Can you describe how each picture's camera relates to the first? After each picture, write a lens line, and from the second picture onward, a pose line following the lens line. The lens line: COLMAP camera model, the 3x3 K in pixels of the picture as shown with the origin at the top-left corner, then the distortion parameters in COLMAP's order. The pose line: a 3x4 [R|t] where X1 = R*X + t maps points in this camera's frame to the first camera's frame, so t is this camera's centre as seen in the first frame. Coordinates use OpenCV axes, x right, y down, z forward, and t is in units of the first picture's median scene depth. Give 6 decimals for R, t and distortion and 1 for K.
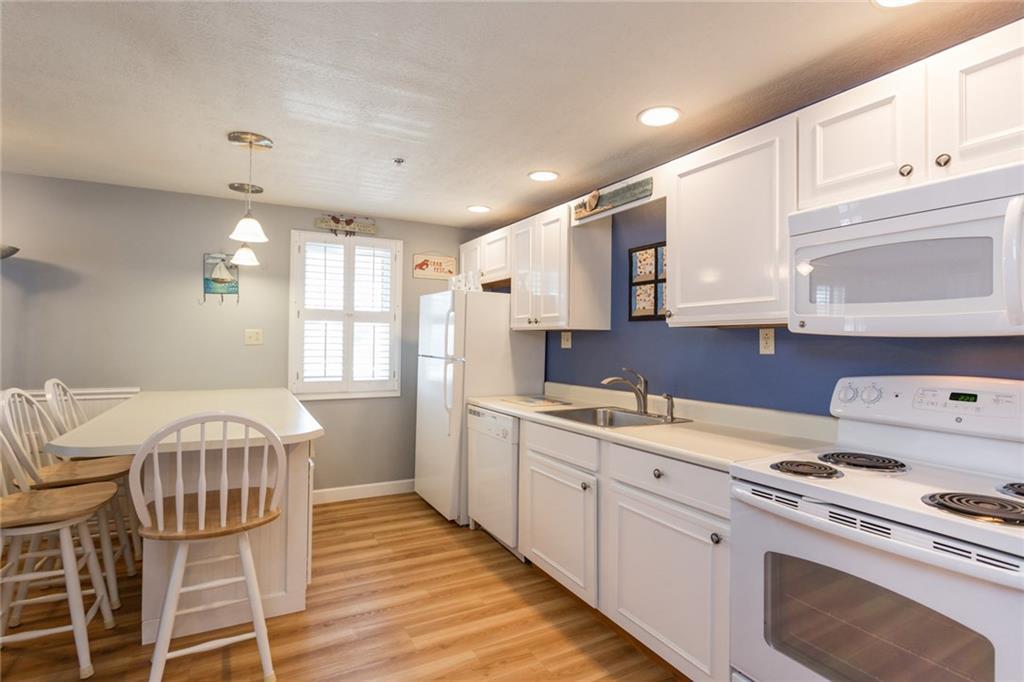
lens RADIAL K [[500.1, 0, 512.0], [0, 500.1, 341.0], [0, 0, 1]] dist [0.000022, 0.000060]
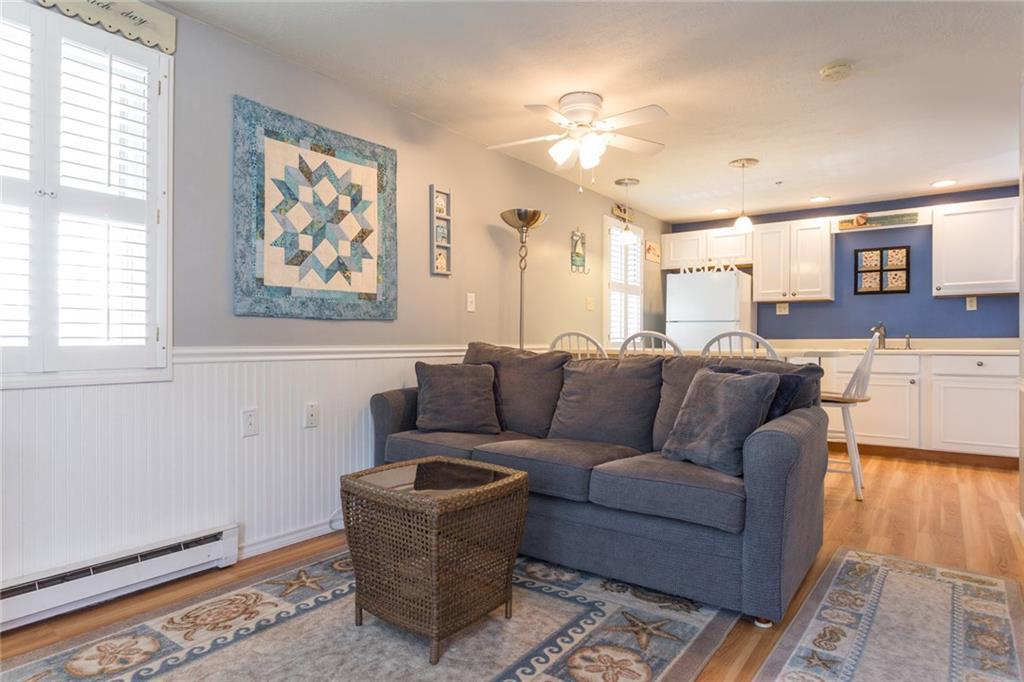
lens RADIAL K [[583.9, 0, 505.3], [0, 583.9, 346.8], [0, 0, 1]] dist [-0.015811, 0.000588]
pose [[0.909984, -0.014618, 0.414385, -1.572210], [0.008159, 0.999816, 0.017352, 0.086121], [-0.414562, -0.012409, 0.909936, -0.230956]]
